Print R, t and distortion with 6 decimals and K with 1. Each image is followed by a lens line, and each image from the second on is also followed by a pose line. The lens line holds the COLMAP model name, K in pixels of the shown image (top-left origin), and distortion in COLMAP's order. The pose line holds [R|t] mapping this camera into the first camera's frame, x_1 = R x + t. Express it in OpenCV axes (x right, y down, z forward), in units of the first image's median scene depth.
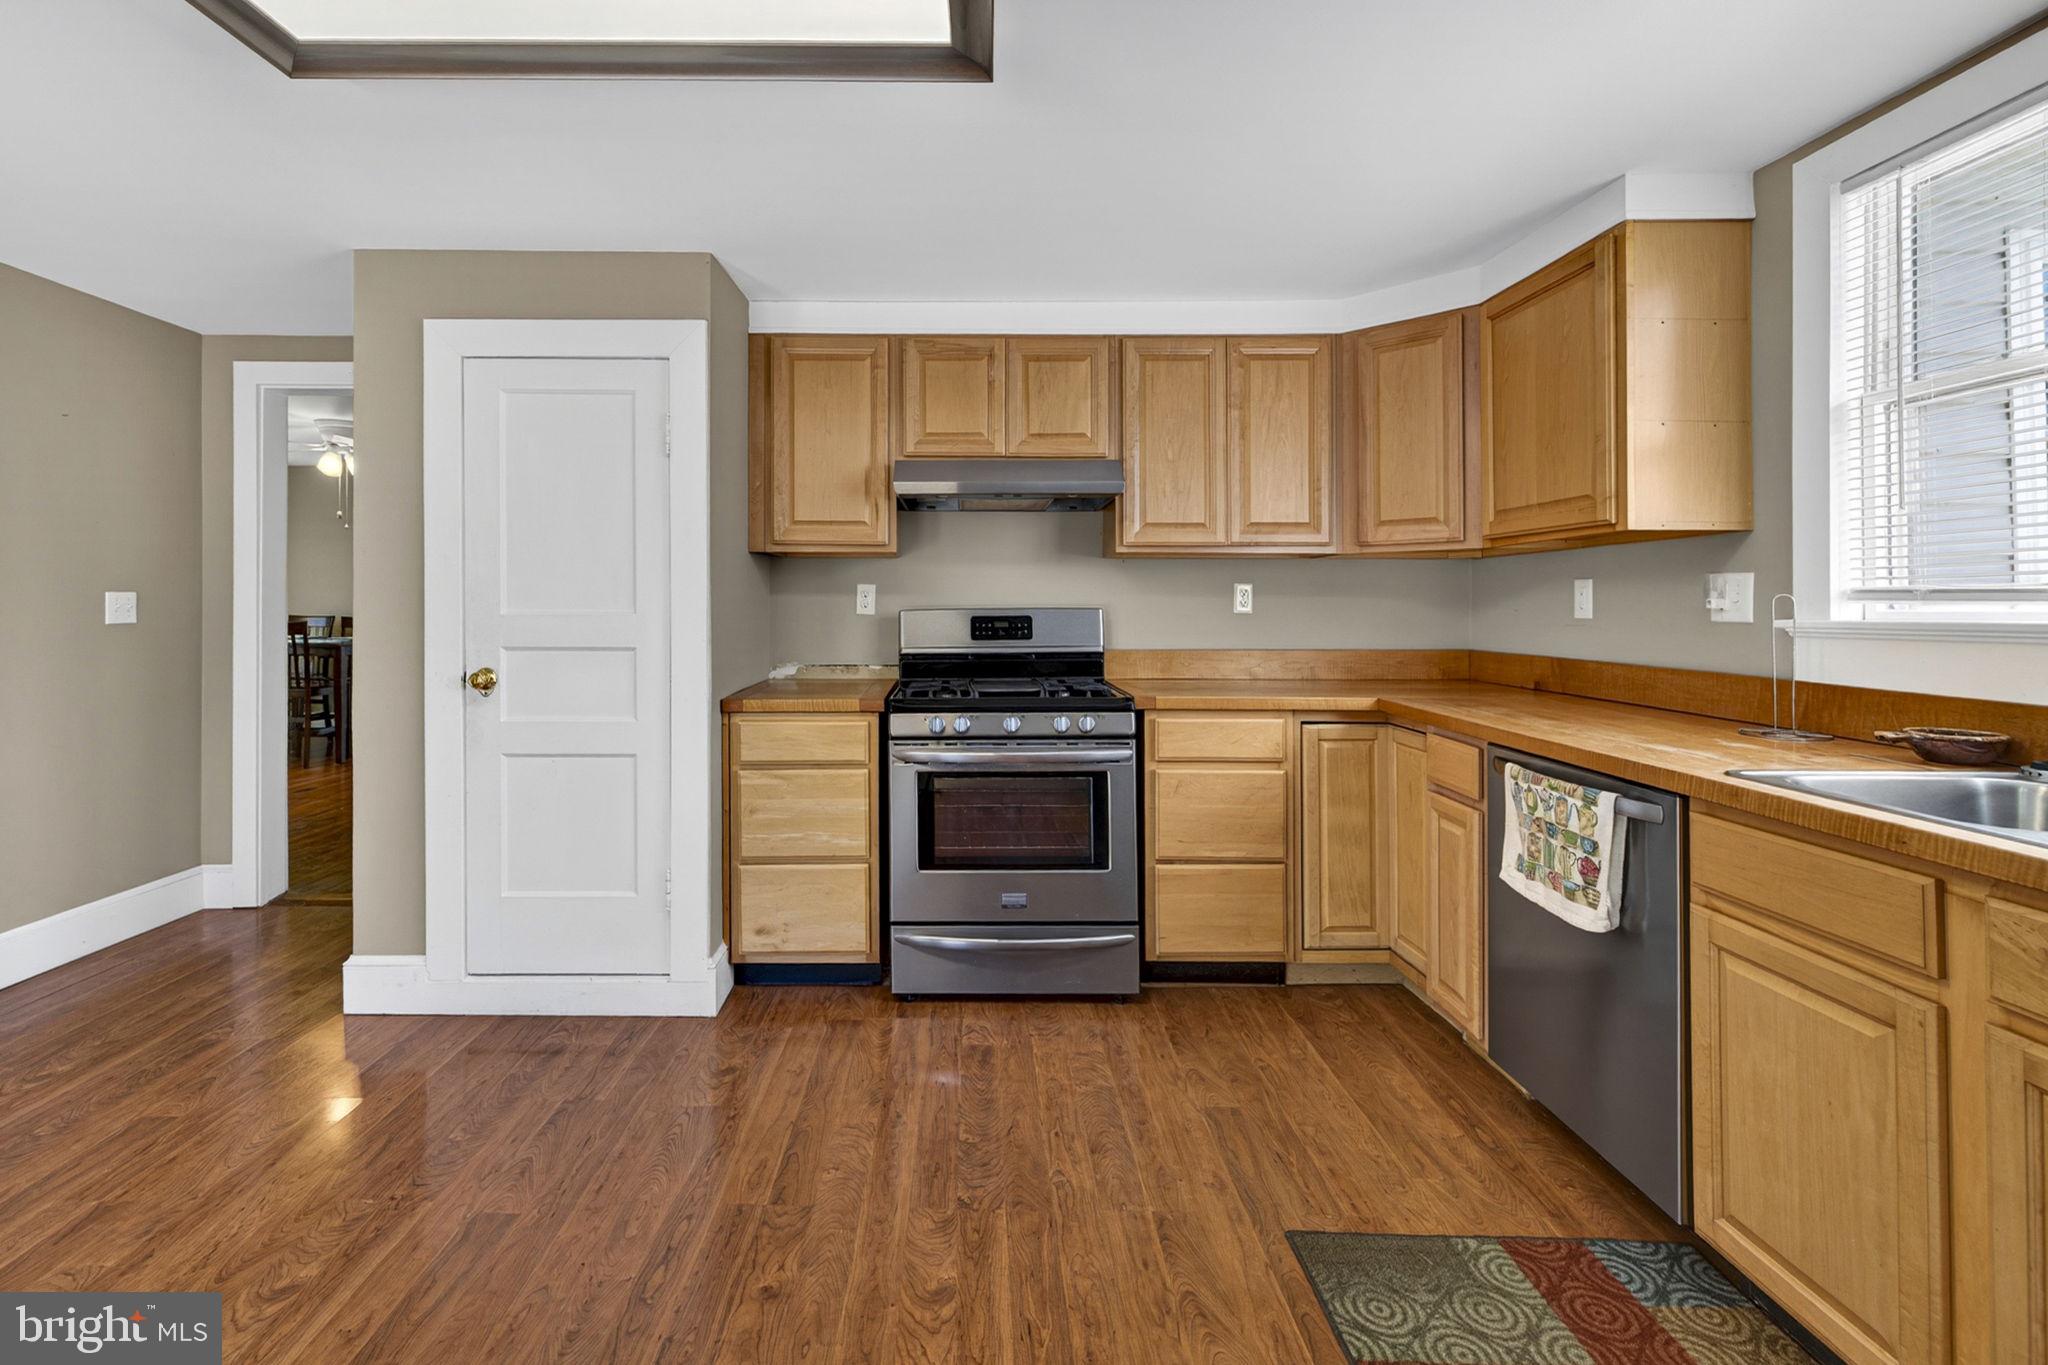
lens RADIAL K [[909.7, 0, 952.1], [0, 909.7, 571.2], [0, 0, 1]] dist [0.002499, -0.000473]
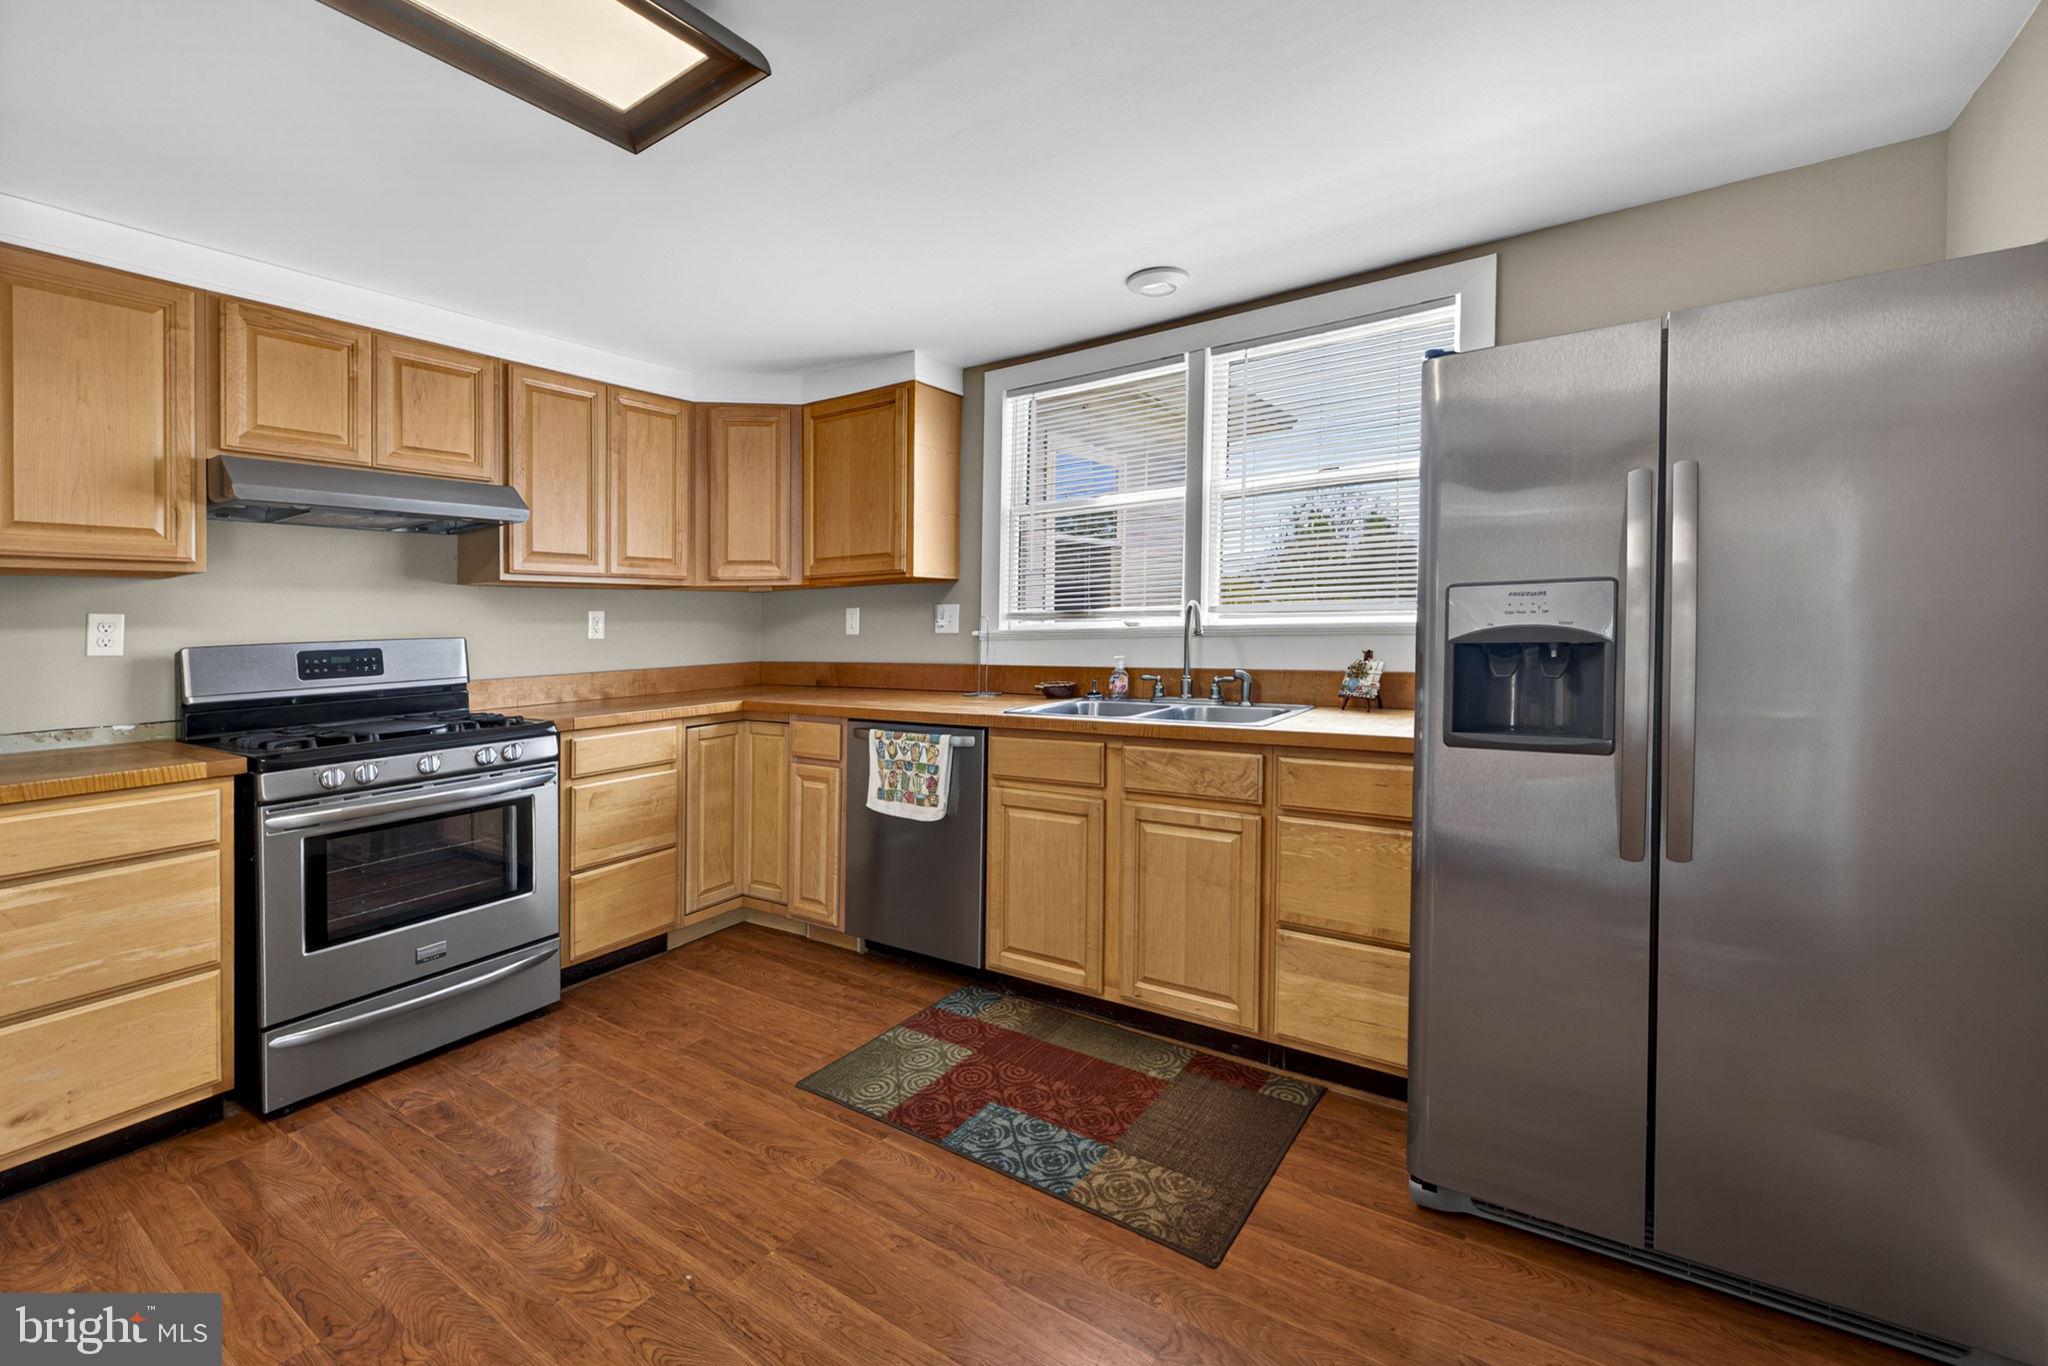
lens RADIAL K [[871.1, 0, 1022.1], [0, 871.1, 628.2], [0, 0, 1]] dist [0.000252, -0.001705]
pose [[0.538382, -0.020140, 0.842460, -0.389646], [-0.007727, 0.999554, 0.028834, -0.000197], [-0.842666, -0.022033, 0.537986, 0.017680]]
